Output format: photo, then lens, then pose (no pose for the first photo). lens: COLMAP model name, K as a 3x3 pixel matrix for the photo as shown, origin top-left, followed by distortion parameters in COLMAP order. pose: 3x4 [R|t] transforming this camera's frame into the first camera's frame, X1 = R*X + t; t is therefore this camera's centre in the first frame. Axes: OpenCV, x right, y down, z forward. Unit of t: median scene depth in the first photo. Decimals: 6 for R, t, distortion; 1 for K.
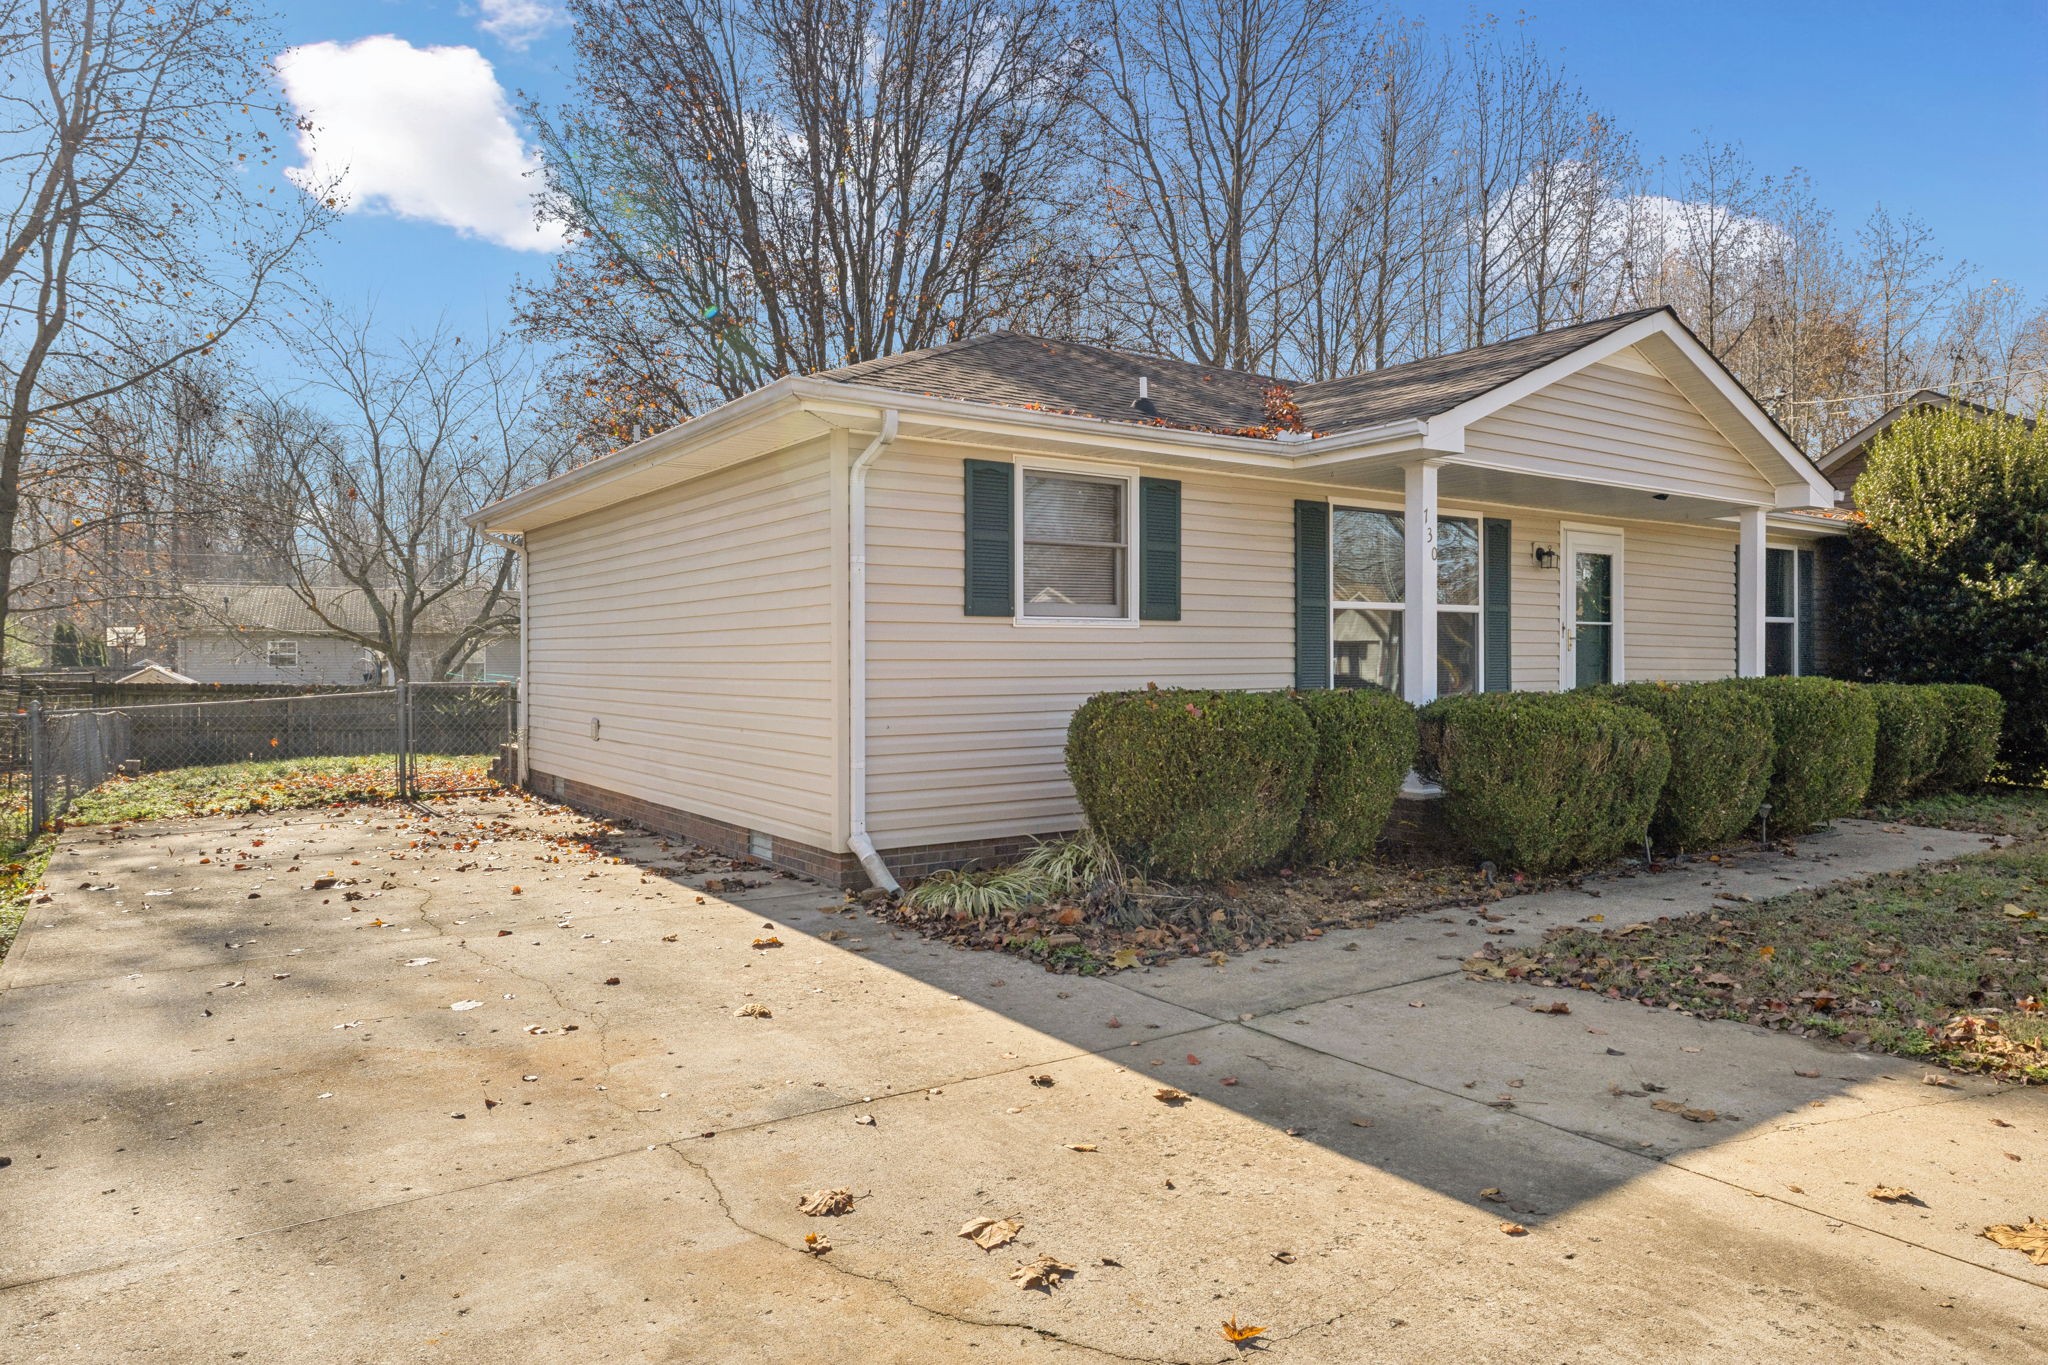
lens RADIAL K [[1293.1, 0, 1024.0], [0, 1293.1, 682.5], [0, 0, 1]] dist [-0.021502, -0.000540]
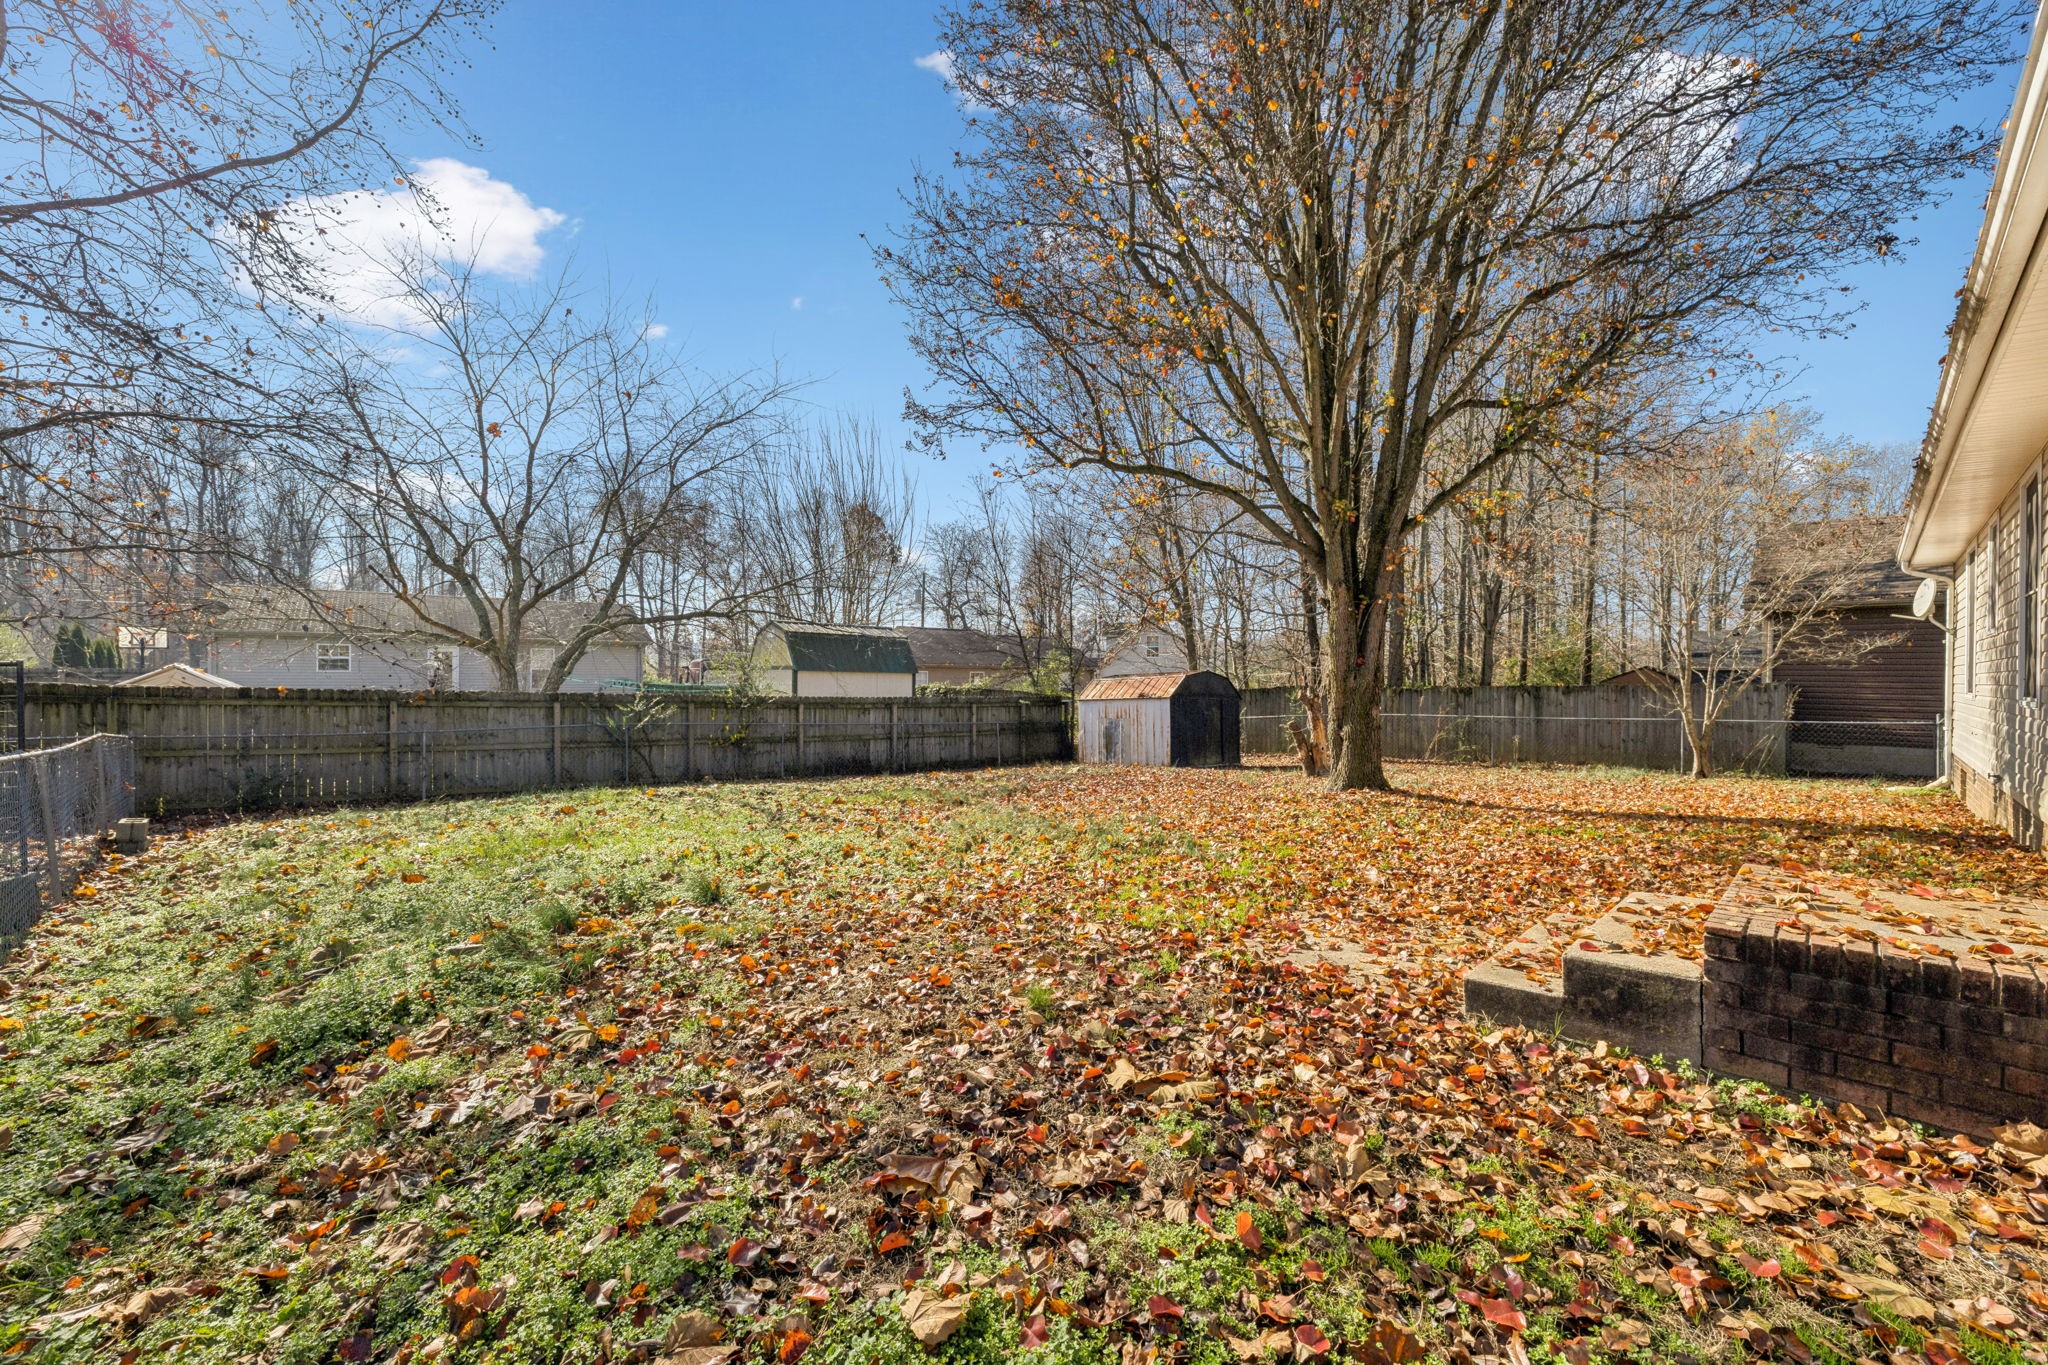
lens RADIAL K [[861.0, 0, 1000.4], [0, 861.0, 680.8], [0, 0, 1]] dist [-0.001773, 0.000154]
pose [[0.985975, 0.009668, 0.166610, -0.375000], [-0.007888, 0.999905, -0.011345, -0.001486], [-0.166704, 0.009872, 0.985958, 0.552257]]
